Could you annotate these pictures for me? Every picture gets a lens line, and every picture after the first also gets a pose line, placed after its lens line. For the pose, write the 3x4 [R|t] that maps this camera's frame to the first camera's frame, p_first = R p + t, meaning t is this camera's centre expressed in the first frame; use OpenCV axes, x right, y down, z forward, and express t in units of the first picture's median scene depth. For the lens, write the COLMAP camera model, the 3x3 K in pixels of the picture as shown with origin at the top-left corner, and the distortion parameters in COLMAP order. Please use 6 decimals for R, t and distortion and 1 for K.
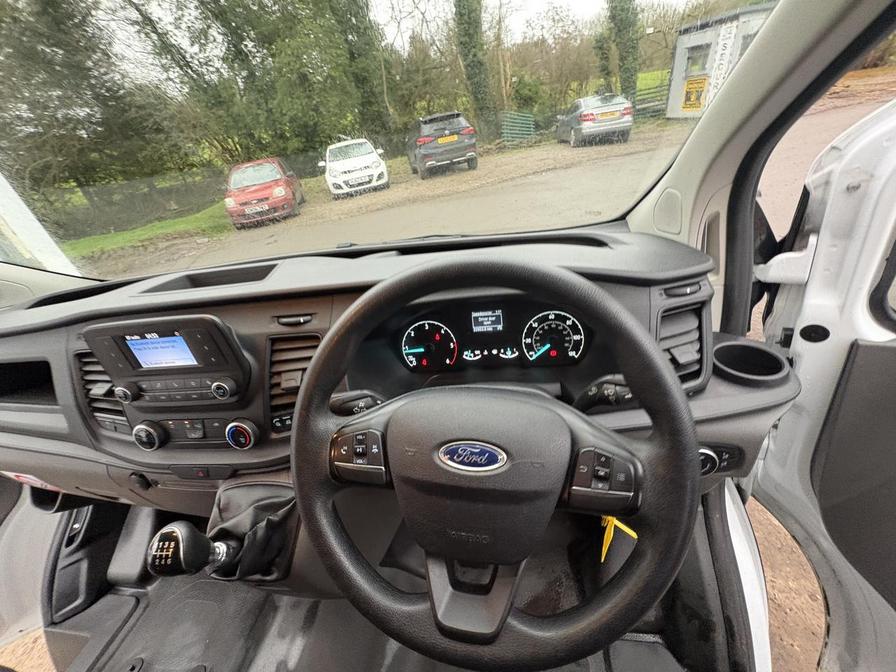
lens RADIAL K [[357.7, 0, 448.9], [0, 357.7, 334.7], [0, 0, 1]] dist [-0.001363, 0.000416]
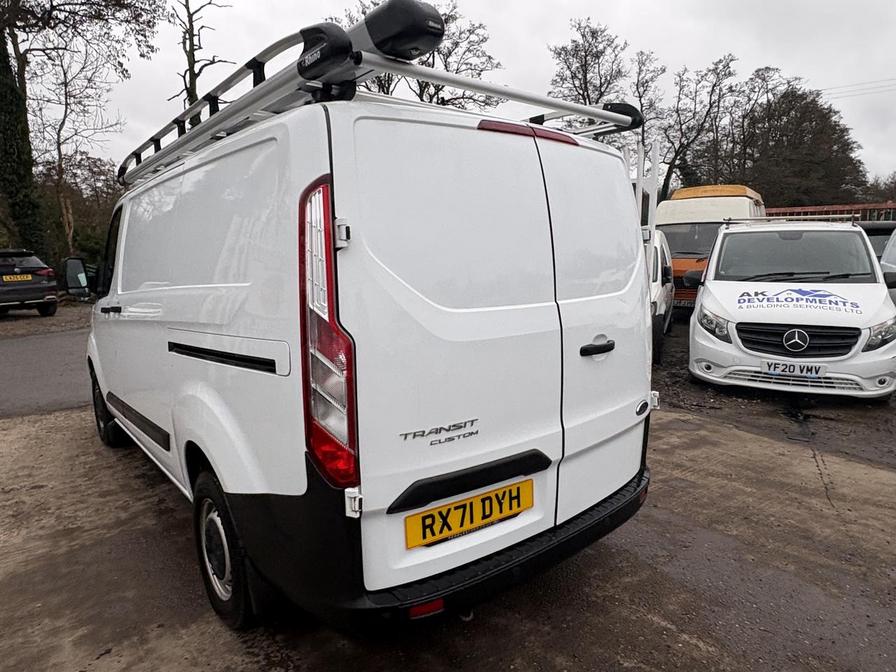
lens RADIAL K [[559.0, 0, 448.0], [0, 559.0, 336.0], [0, 0, 1]] dist [0.004297, 0.000371]
pose [[0.681593, 0.033196, 0.730978, -3.373119], [0.304893, 0.895237, -0.324949, 3.551642], [-0.665185, 0.444353, 0.600066, -4.400136]]
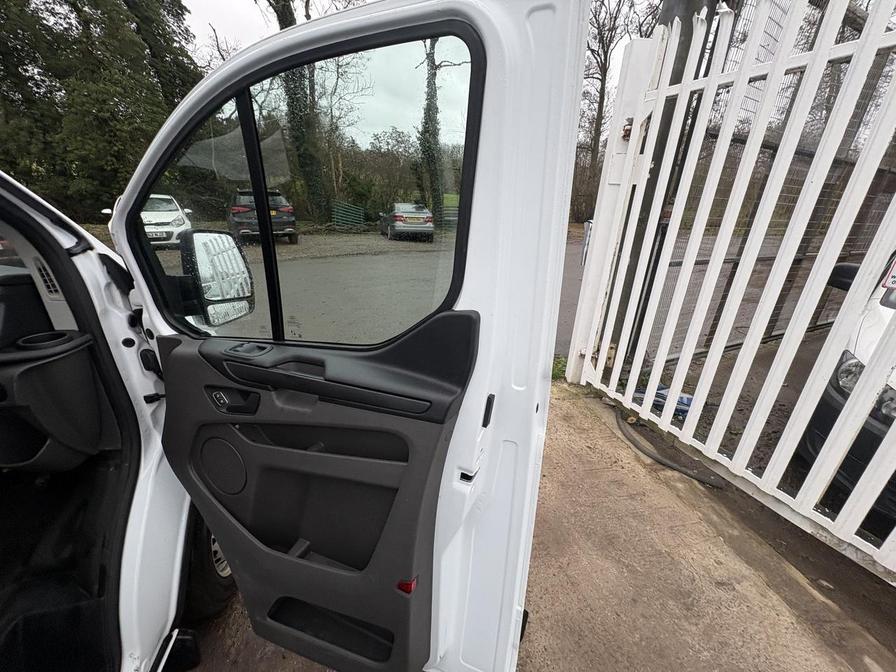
lens RADIAL K [[354.1, 0, 448.0], [0, 354.1, 336.0], [0, 0, 1]] dist [-0.000190, 0.000237]
pose [[0.918587, 0.052800, 0.391676, 1.325257], [0.027935, 0.979883, -0.197608, 0.312721], [-0.394231, 0.192462, 0.898633, -0.891050]]
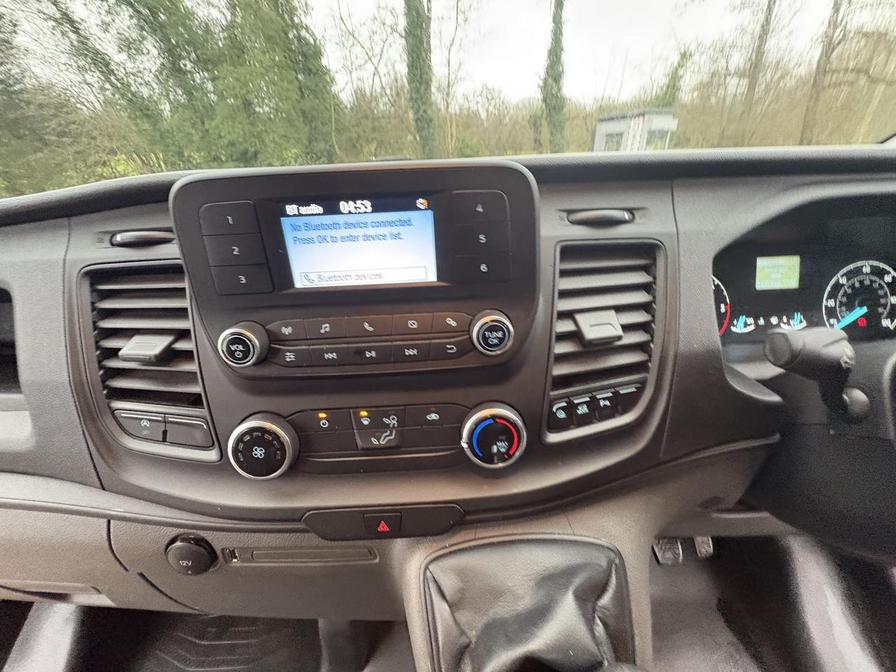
lens RADIAL K [[357.7, 0, 448.9], [0, 357.7, 334.7], [0, 0, 1]] dist [-0.001363, 0.000416]
pose [[0.981115, 0.041793, 0.188859, -0.534030], [-0.019073, 0.992524, -0.120554, 0.145940], [-0.192485, 0.114675, 0.974576, 0.372361]]
